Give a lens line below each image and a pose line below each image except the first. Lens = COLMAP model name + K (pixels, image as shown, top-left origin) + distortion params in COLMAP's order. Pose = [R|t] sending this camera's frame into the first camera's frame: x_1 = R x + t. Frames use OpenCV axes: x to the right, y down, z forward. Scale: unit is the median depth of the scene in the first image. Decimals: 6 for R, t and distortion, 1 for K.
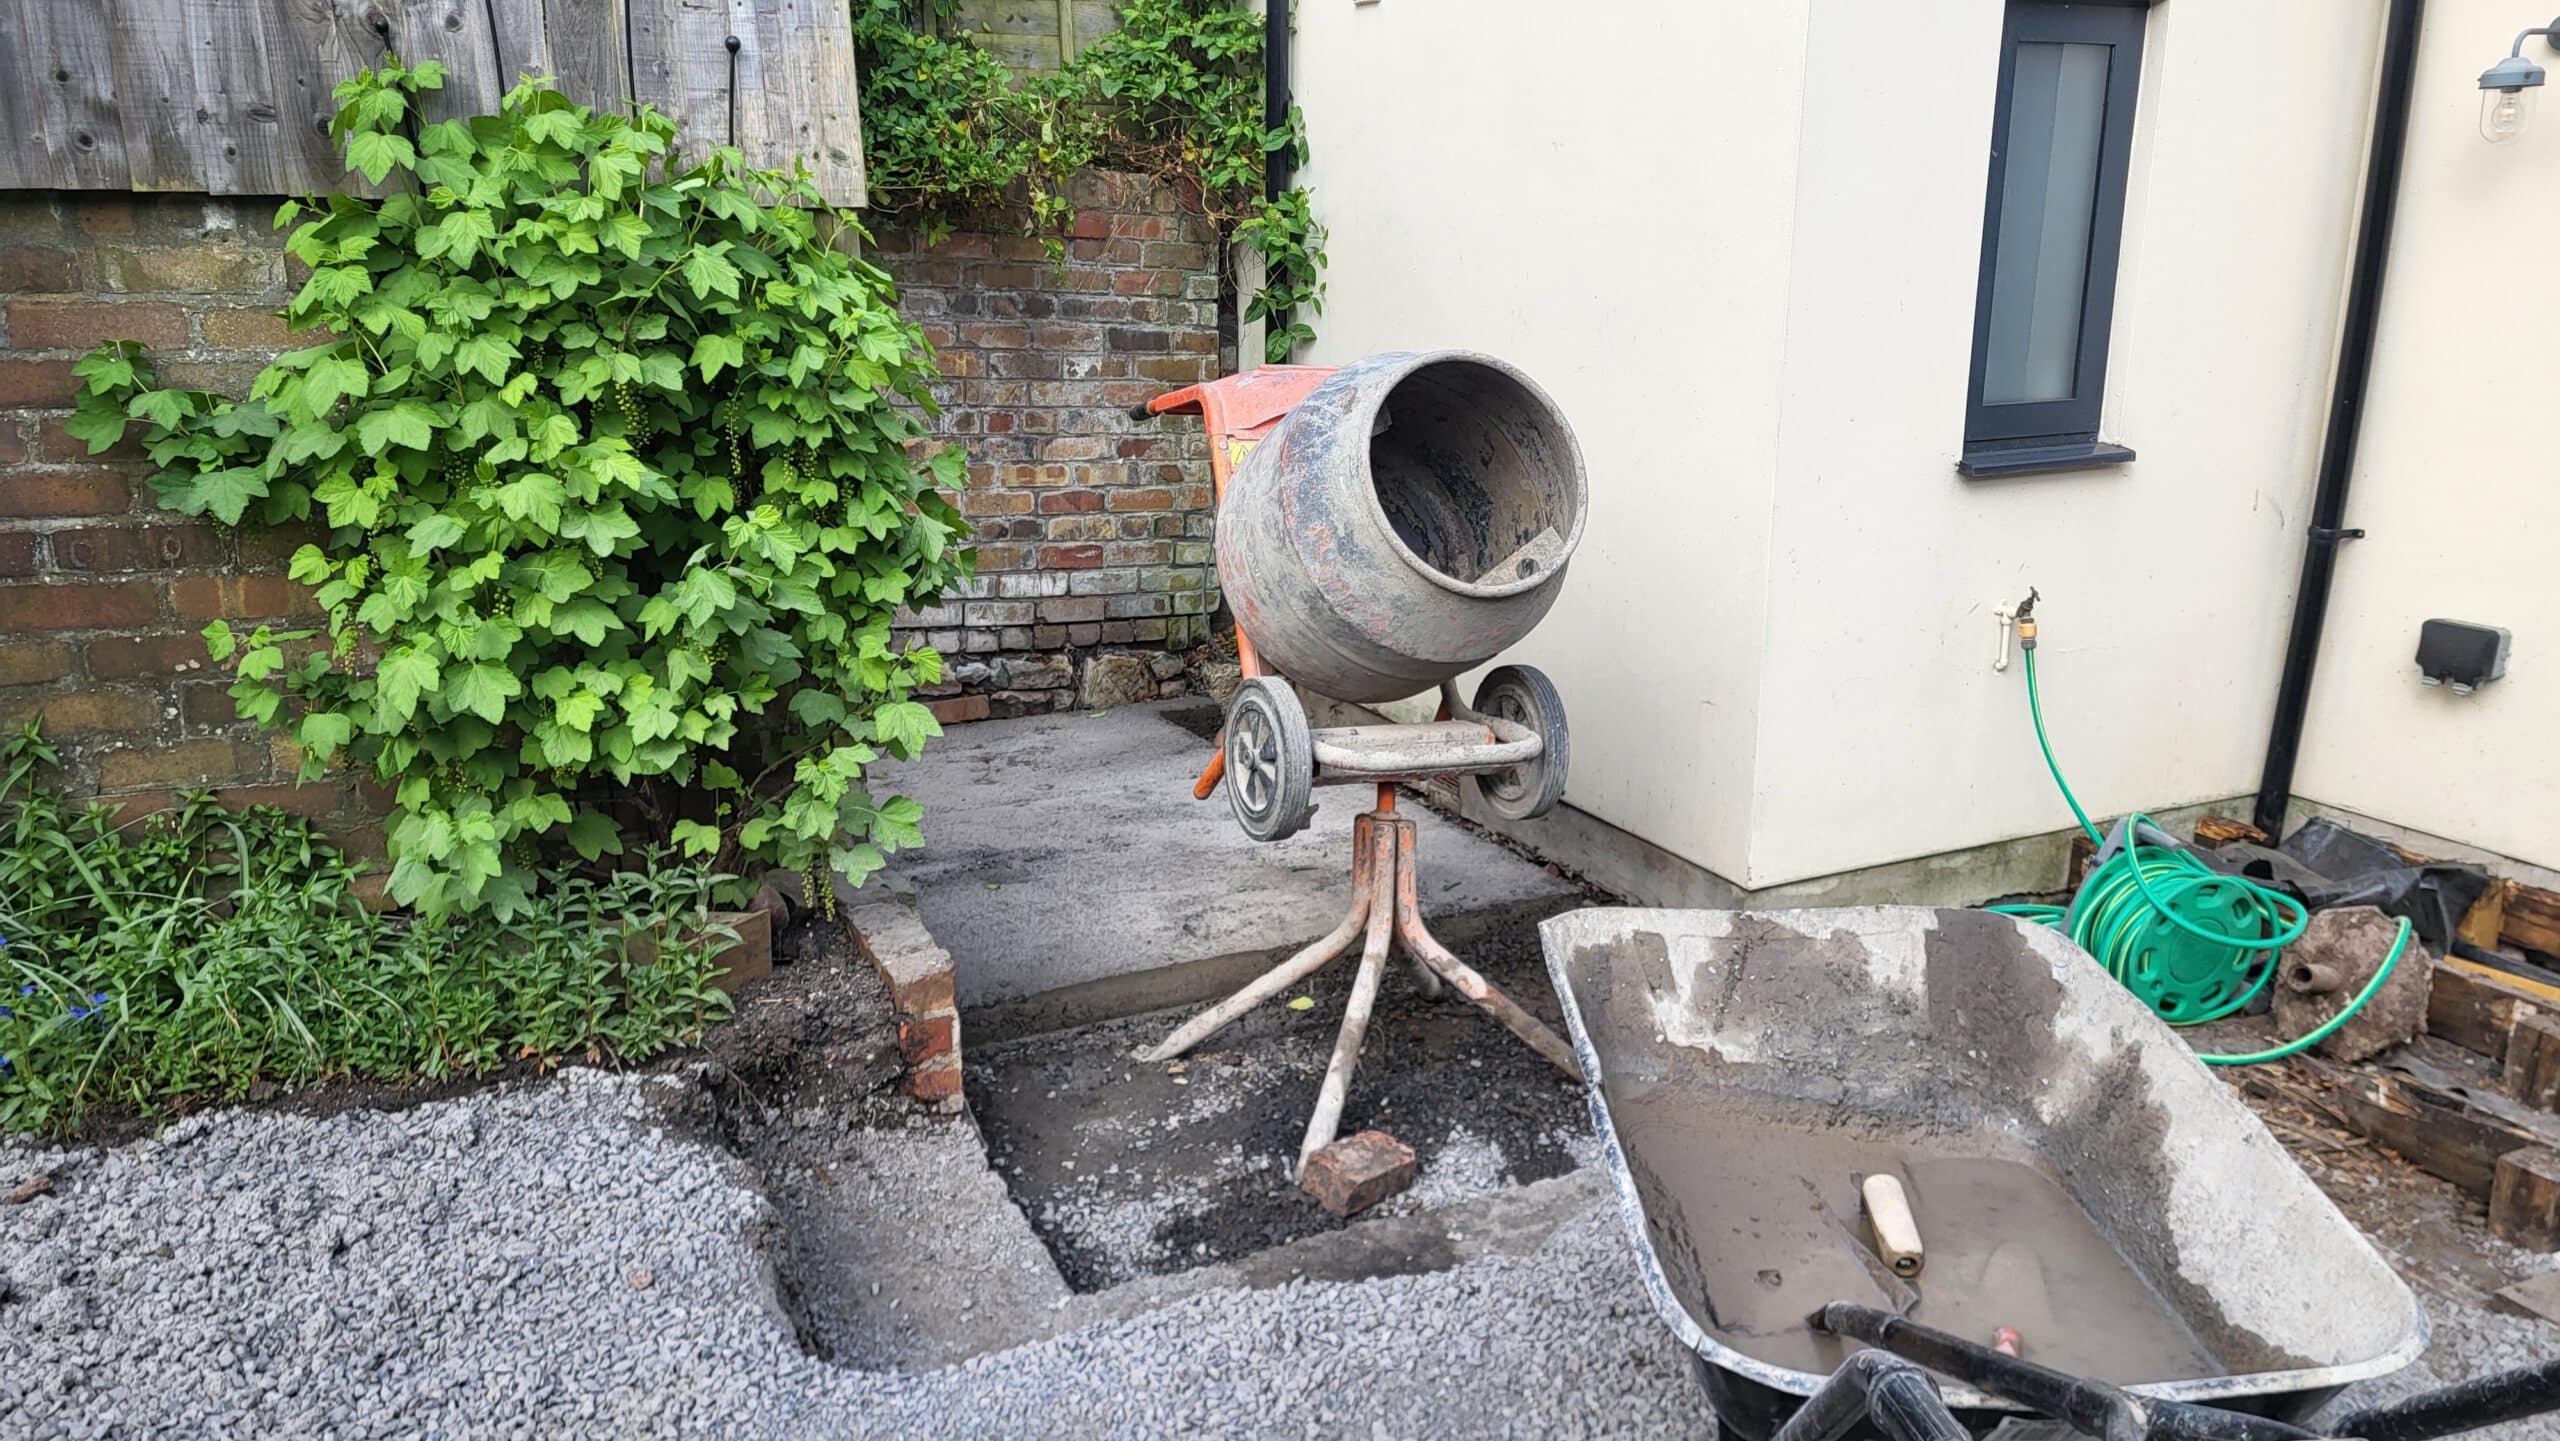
lens RADIAL K [[1923.6, 0, 1287.5], [0, 1923.6, 735.5], [0, 0, 1]] dist [0.066128, -0.050204]
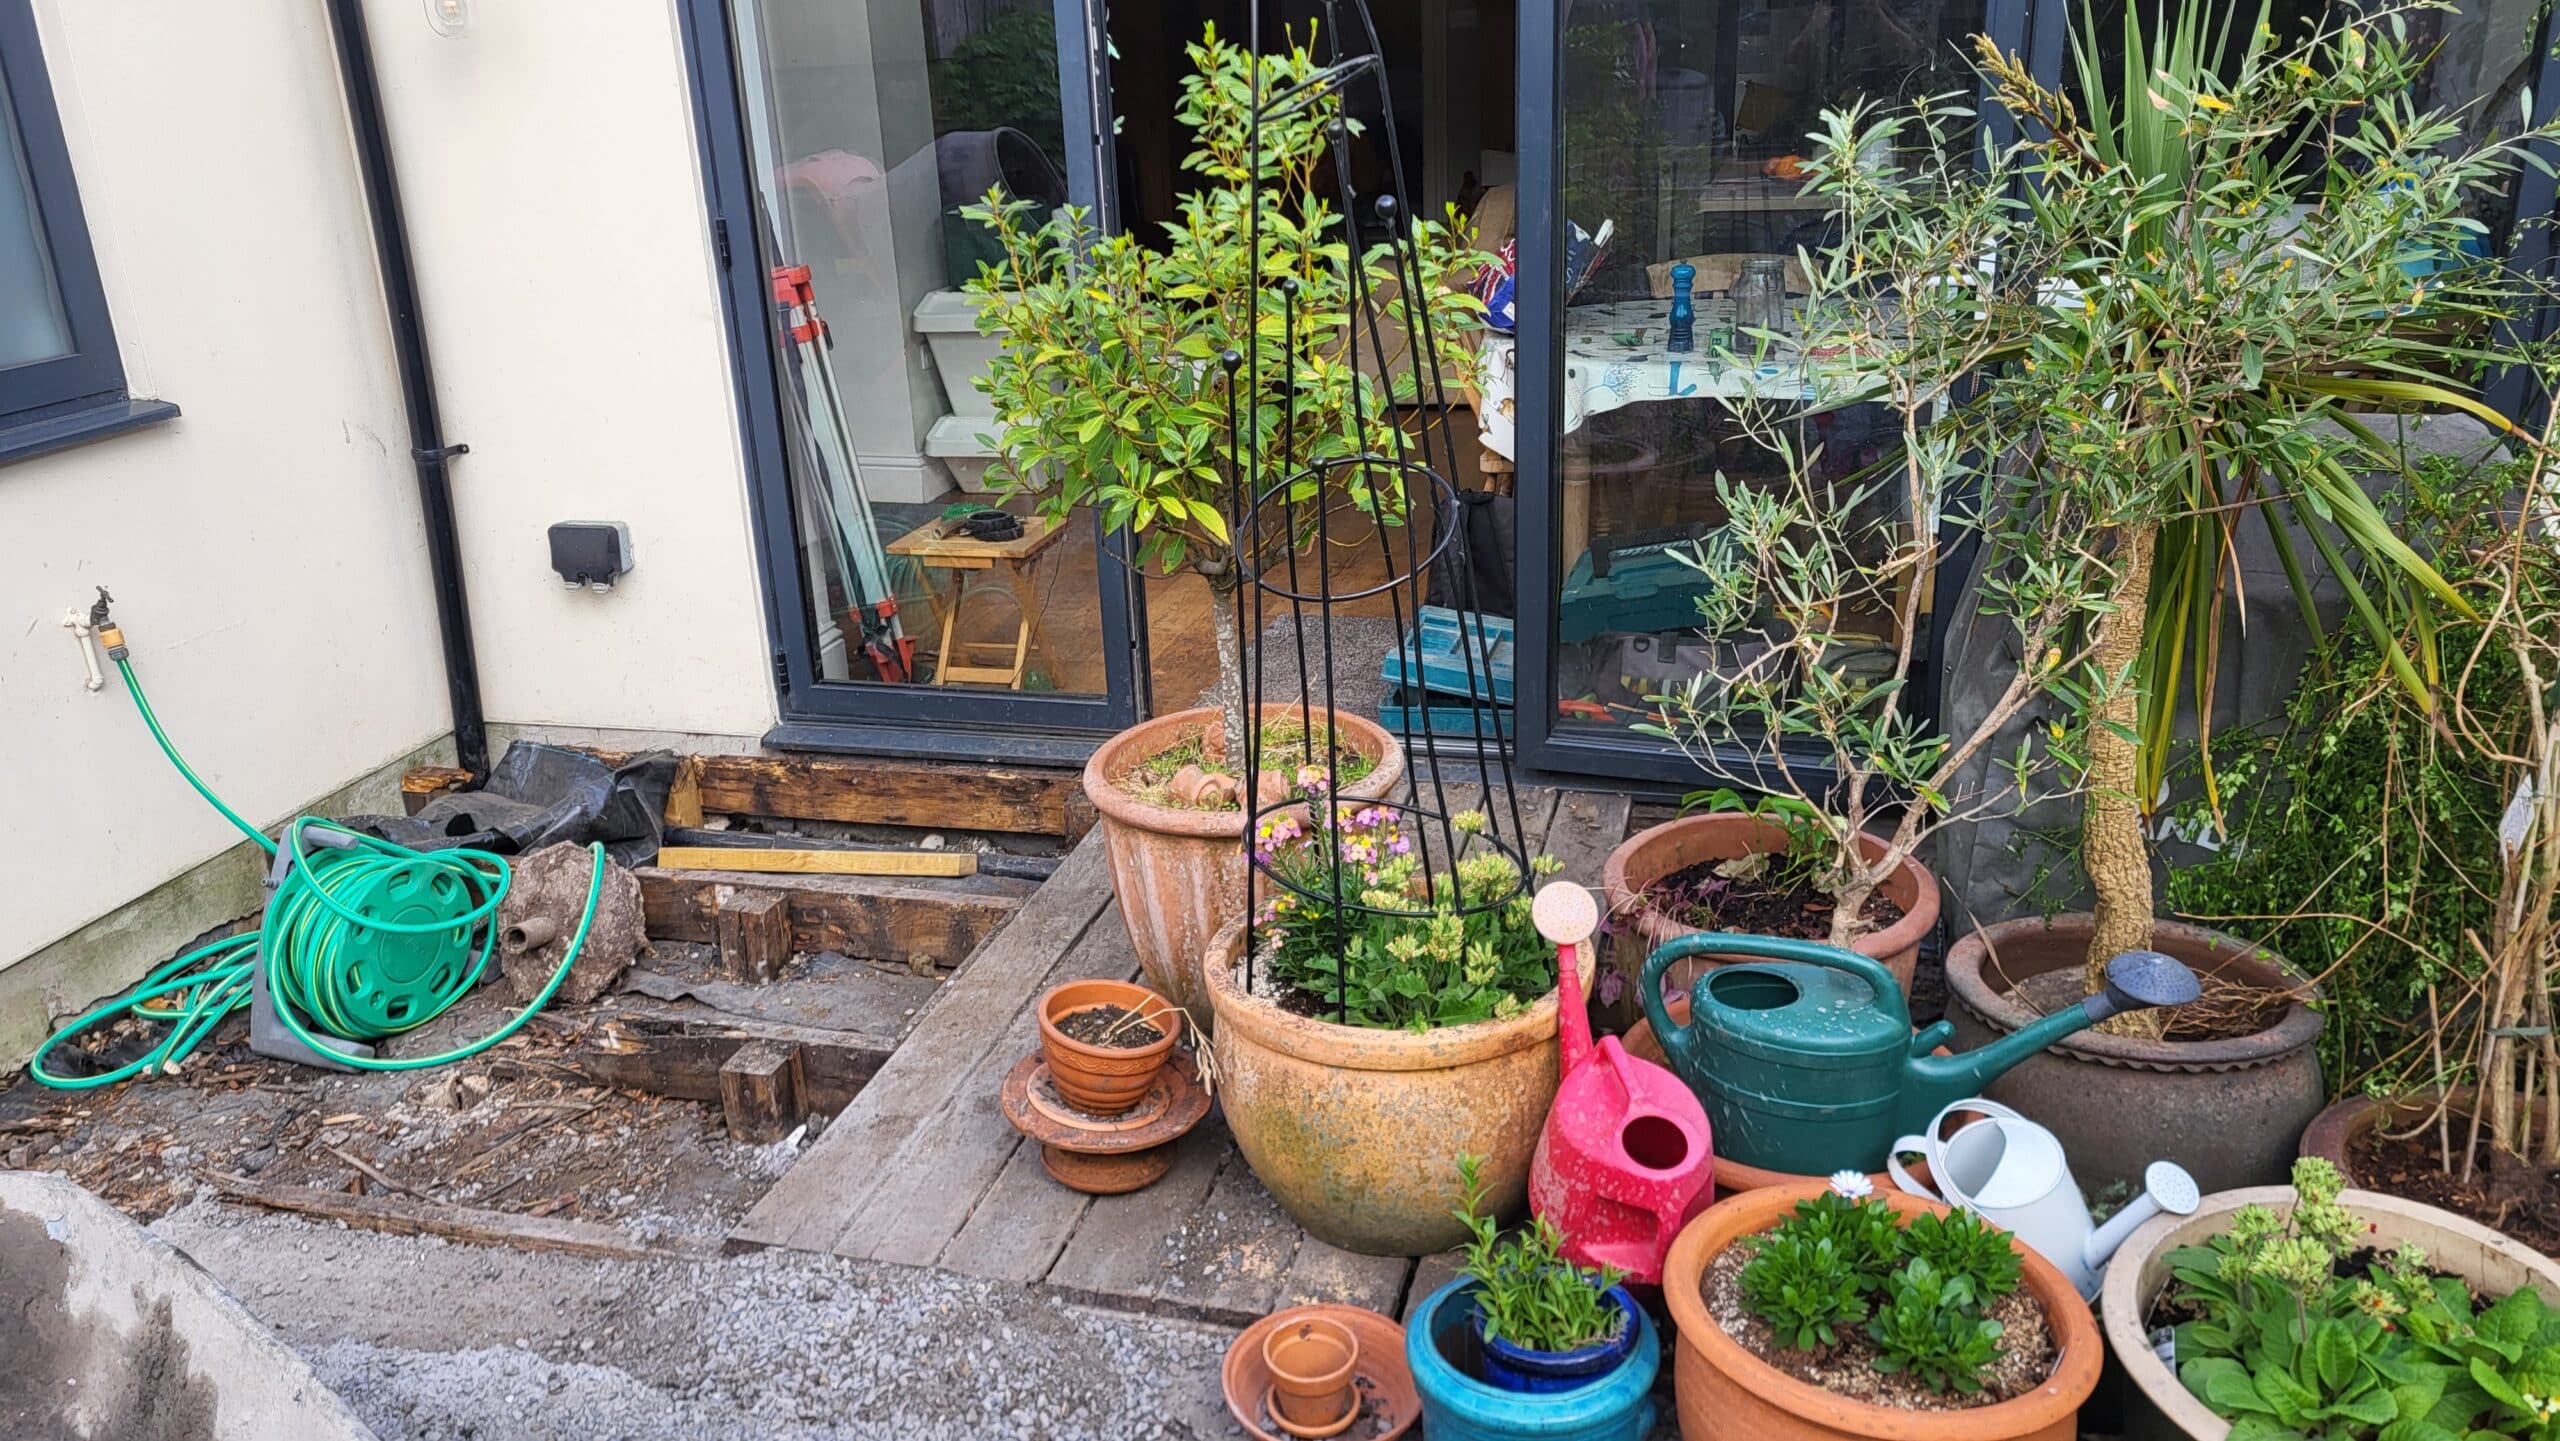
lens RADIAL K [[1923.6, 0, 1267.3], [0, 1923.6, 716.5], [0, 0, 1]] dist [0.066128, -0.050204]
pose [[0.660872, -0.277479, 0.697319, 0.124997], [0.235967, 0.958845, 0.157912, -0.040785], [-0.712437, 0.060185, 0.699150, 0.068533]]
